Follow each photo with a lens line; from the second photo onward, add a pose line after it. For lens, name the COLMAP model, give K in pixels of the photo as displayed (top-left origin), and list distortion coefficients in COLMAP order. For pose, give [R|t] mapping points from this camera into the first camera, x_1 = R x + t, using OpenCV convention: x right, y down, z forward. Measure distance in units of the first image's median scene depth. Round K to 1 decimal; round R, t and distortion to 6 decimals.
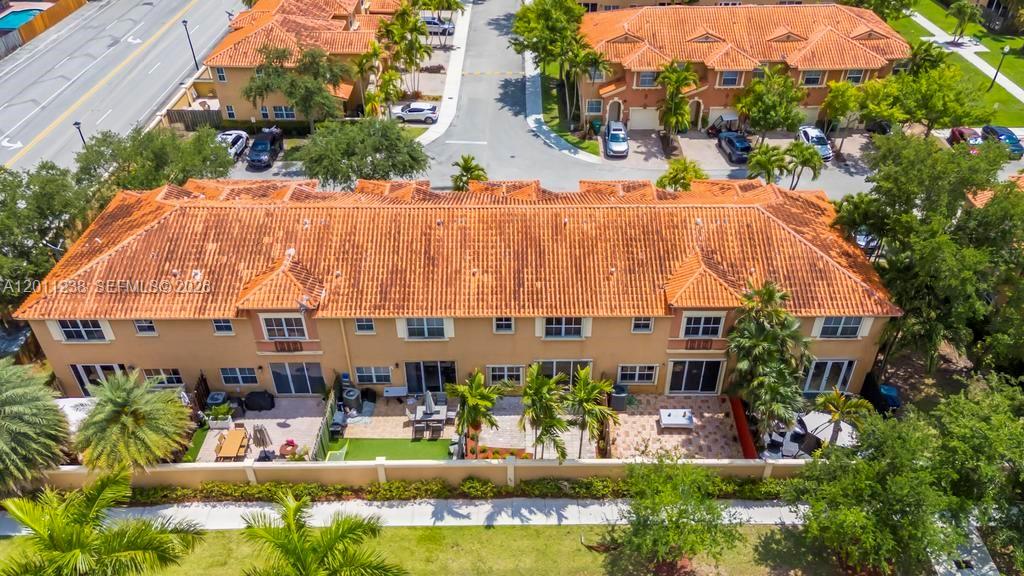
lens RADIAL K [[749.8, 0, 509.1], [0, 749.8, 275.4], [0, 0, 1]] dist [0.069099, -0.002704]
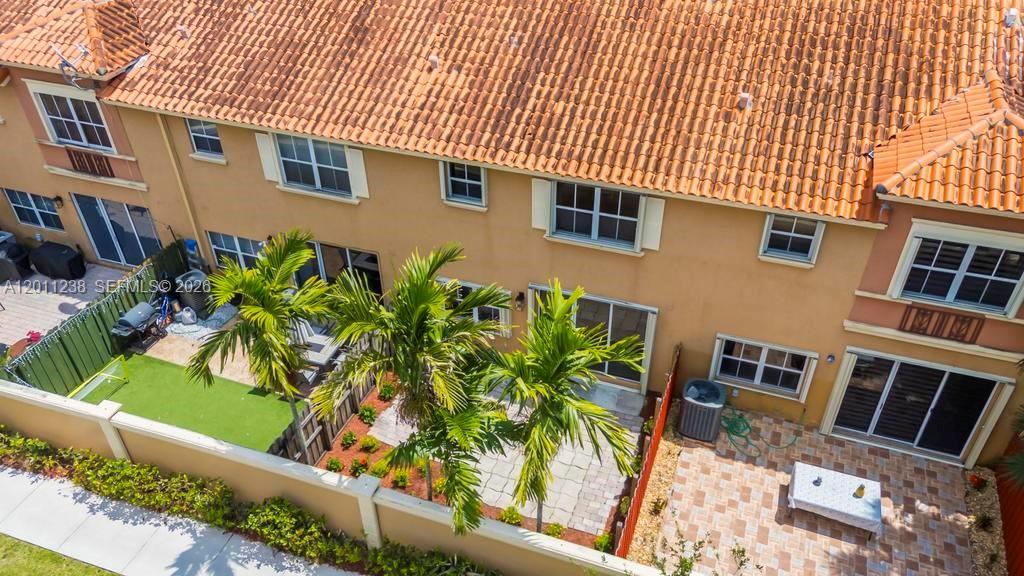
lens RADIAL K [[749.8, 0, 509.1], [0, 749.8, 275.4], [0, 0, 1]] dist [0.069099, -0.002704]
pose [[0.943665, 0.196246, -0.266427, 0.145314], [-0.193166, 0.980430, 0.037992, 0.095266], [0.268669, 0.015613, 0.963106, 0.571434]]
